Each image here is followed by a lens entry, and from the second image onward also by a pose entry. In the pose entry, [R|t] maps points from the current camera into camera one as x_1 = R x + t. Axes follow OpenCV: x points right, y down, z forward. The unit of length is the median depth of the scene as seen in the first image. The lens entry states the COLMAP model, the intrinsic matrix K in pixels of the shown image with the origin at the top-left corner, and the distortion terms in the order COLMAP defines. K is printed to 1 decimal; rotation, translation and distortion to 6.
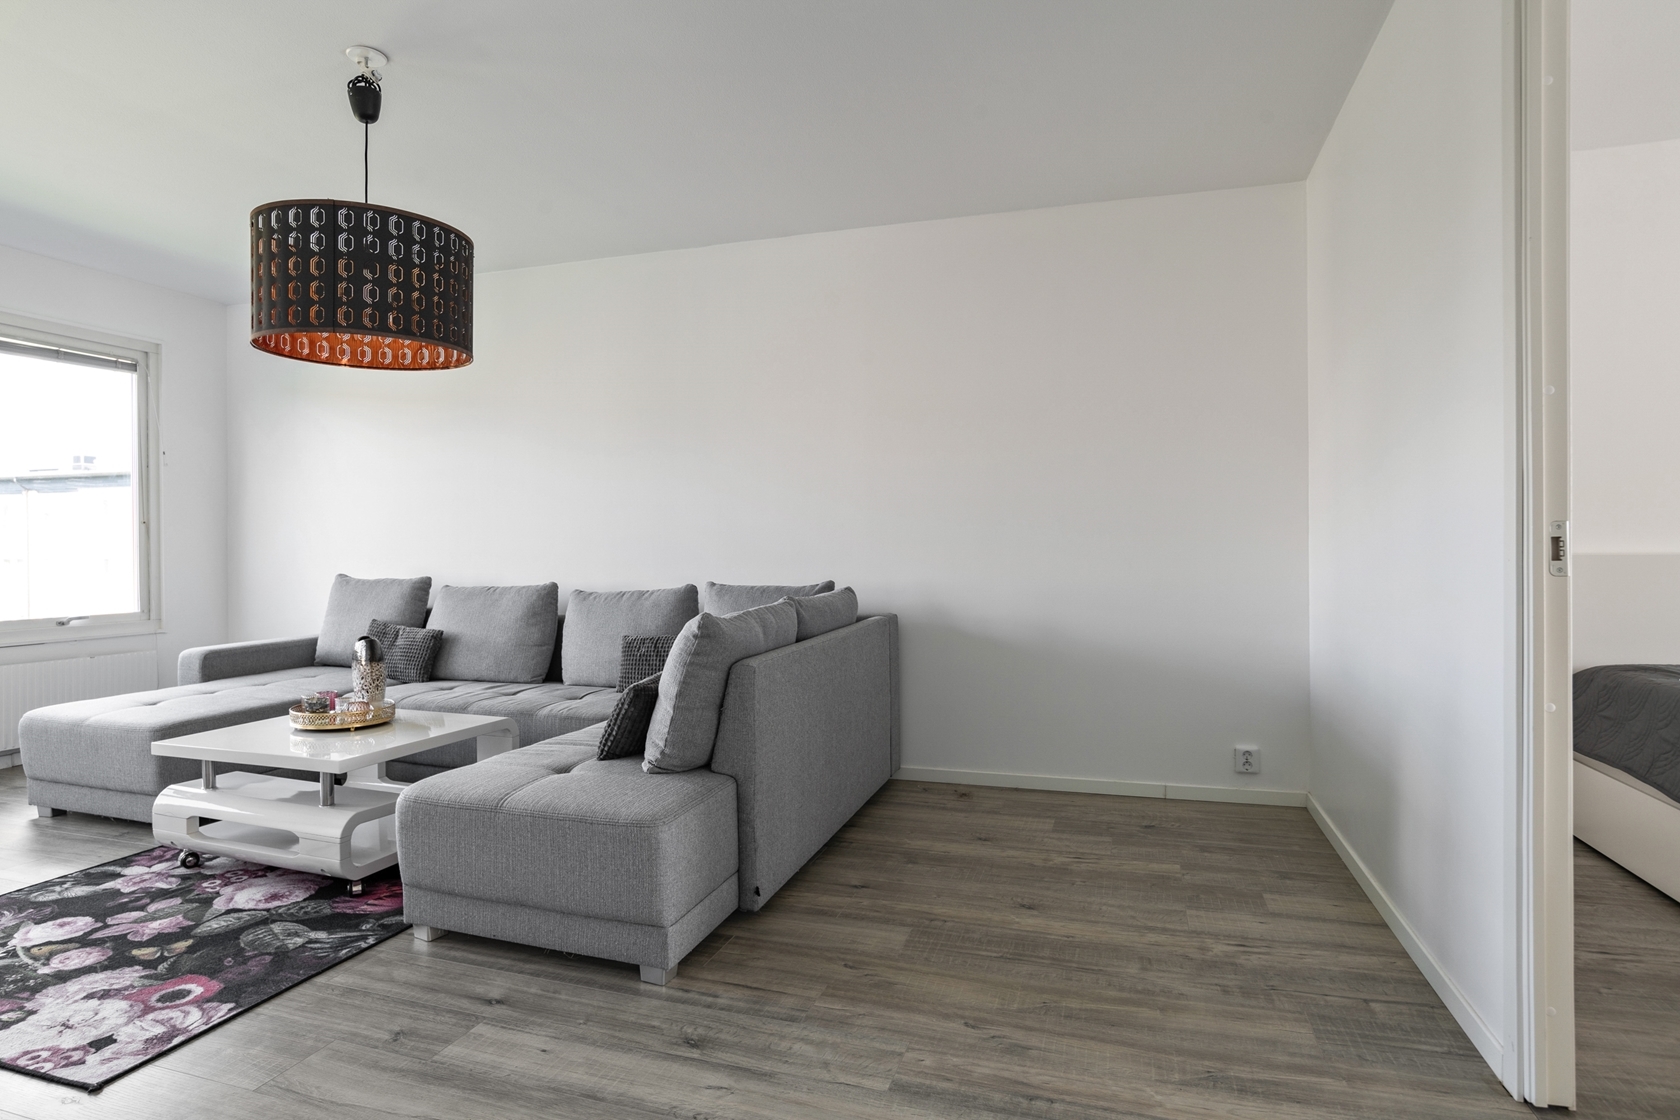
lens RADIAL K [[902.8, 0, 836.5], [0, 902.8, 557.0], [0, 0, 1]] dist [0.007311, 0.008053]
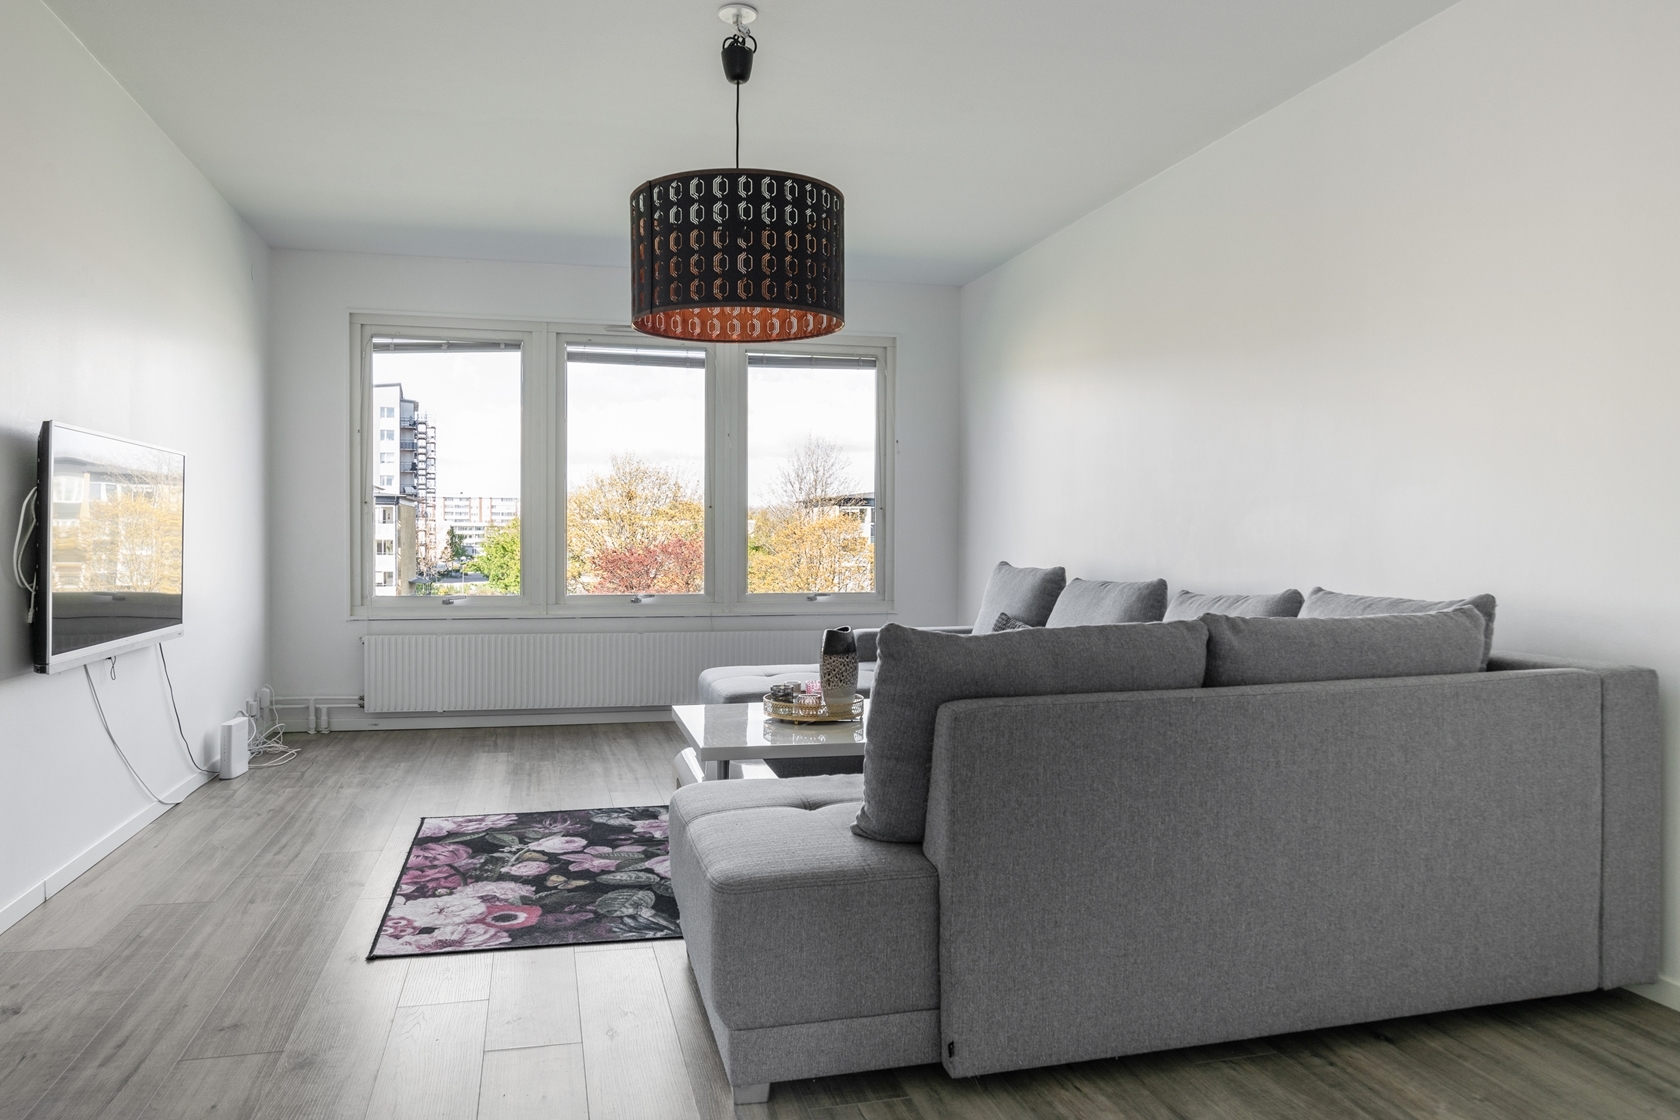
lens RADIAL K [[1104.6, 0, 831.9], [0, 1104.6, 554.0], [0, 0, 1]] dist [0.000963, -0.000308]
pose [[0.517354, 0.019167, -0.855557, 0.631633], [-0.003547, 0.999789, 0.020254, -0.019508], [0.855764, -0.007444, 0.517313, 0.553222]]
